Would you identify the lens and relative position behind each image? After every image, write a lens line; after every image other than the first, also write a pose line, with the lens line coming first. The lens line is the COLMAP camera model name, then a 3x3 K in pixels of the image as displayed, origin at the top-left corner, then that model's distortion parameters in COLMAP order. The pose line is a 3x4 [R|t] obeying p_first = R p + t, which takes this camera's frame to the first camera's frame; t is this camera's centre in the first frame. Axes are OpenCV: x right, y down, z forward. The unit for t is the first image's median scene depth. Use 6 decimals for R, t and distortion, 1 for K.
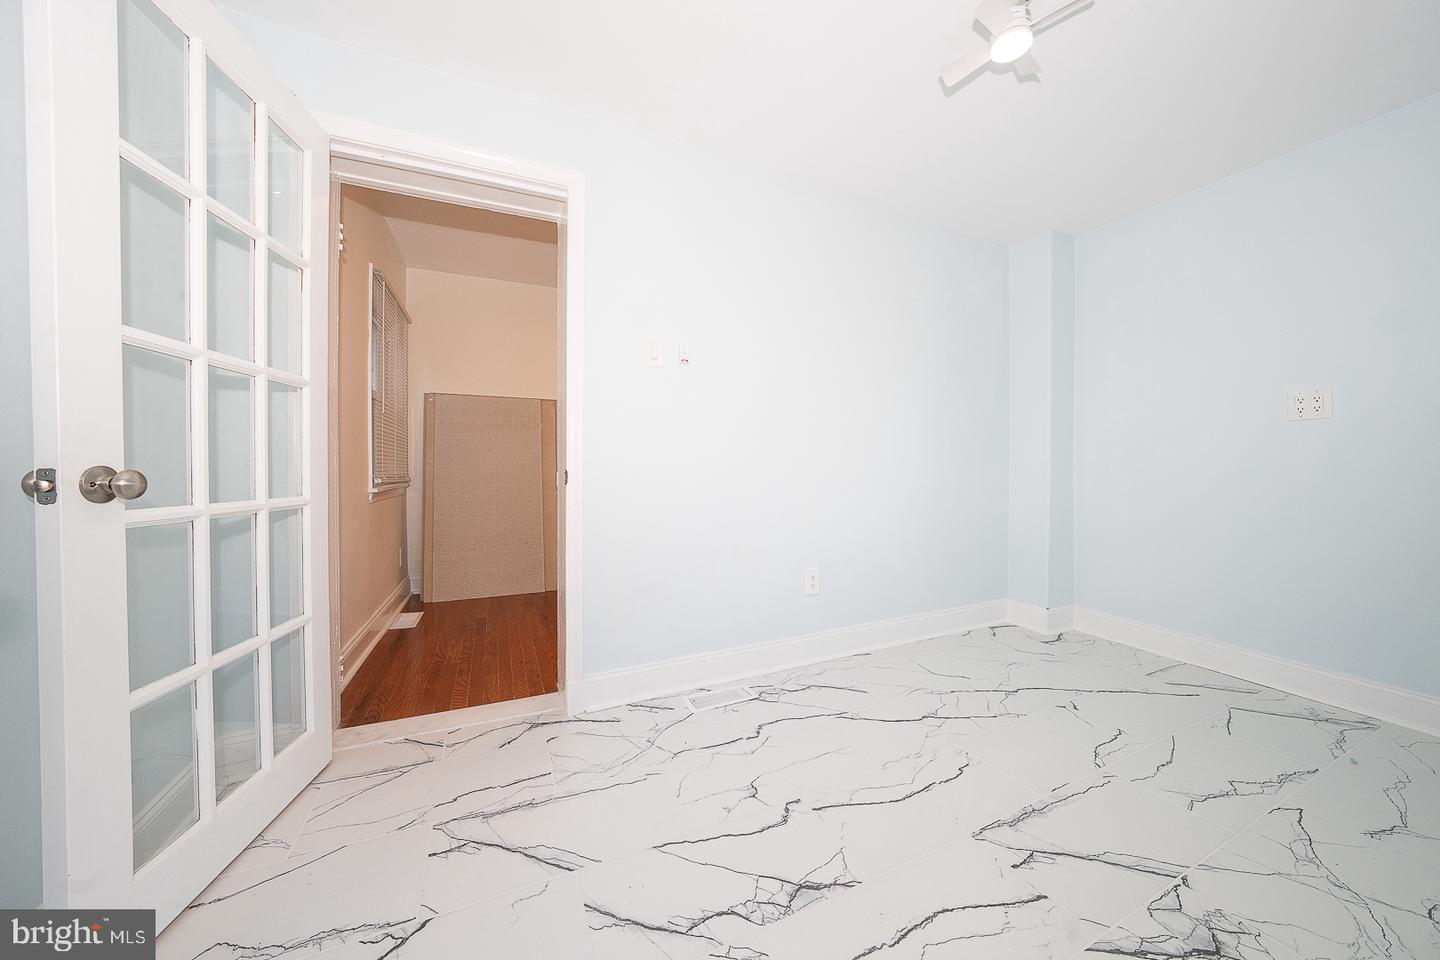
lens RADIAL K [[495.0, 0, 723.9], [0, 495.0, 475.4], [0, 0, 1]] dist [-0.029678, 0.006540]
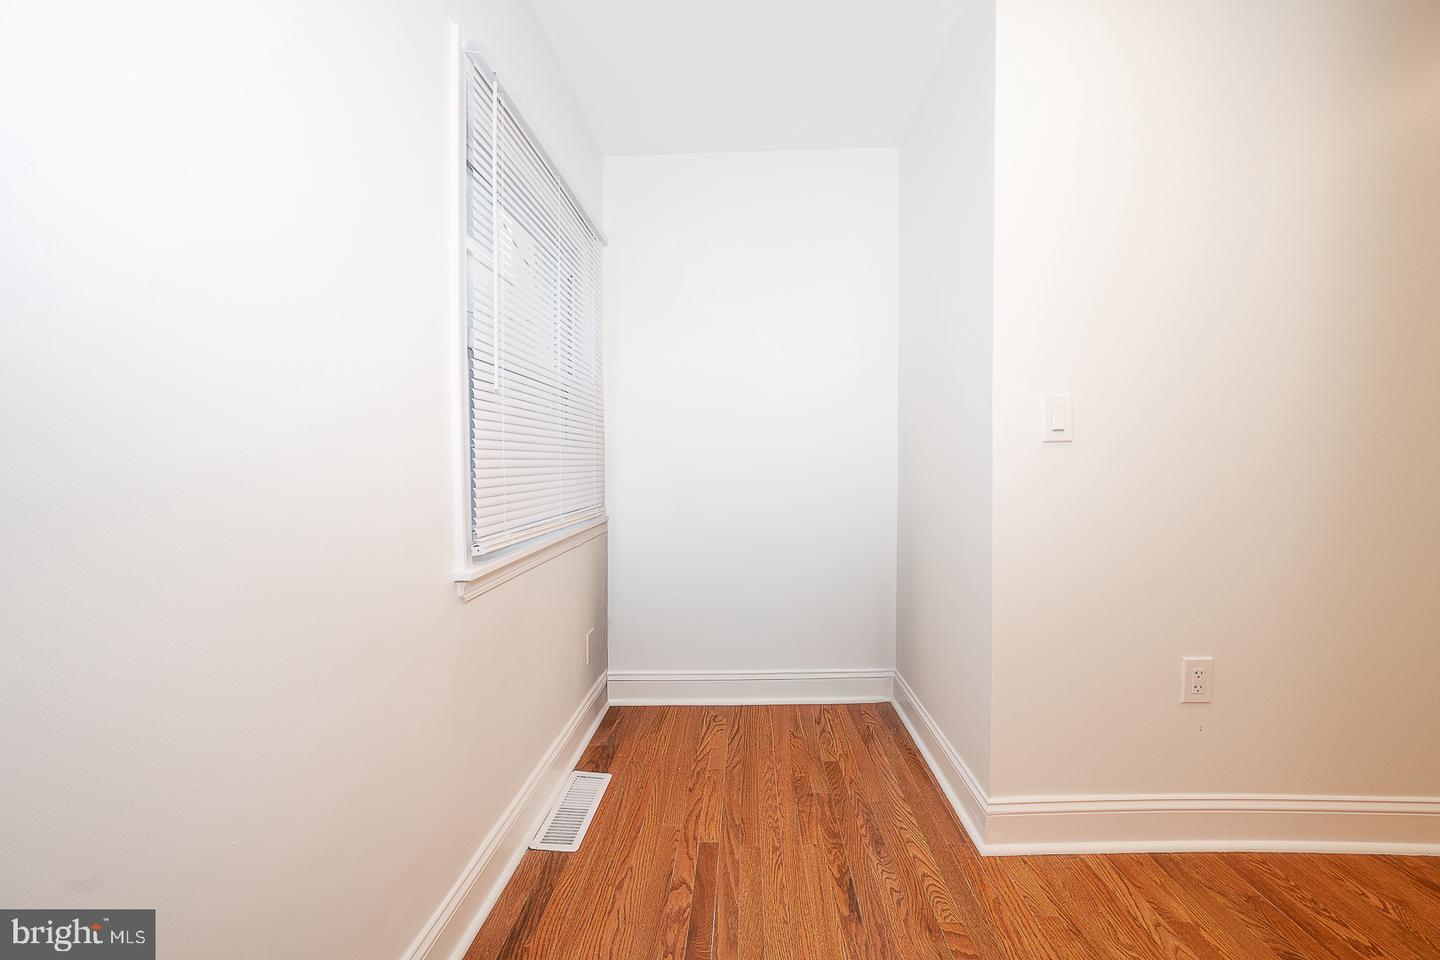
lens RADIAL K [[495.0, 0, 723.9], [0, 495.0, 475.4], [0, 0, 1]] dist [-0.029678, 0.006540]
pose [[0.884248, 0.001122, -0.467016, -0.291114], [-0.001536, 0.999999, -0.000505, -0.049142], [0.467014, 0.001164, 0.884249, 0.652127]]
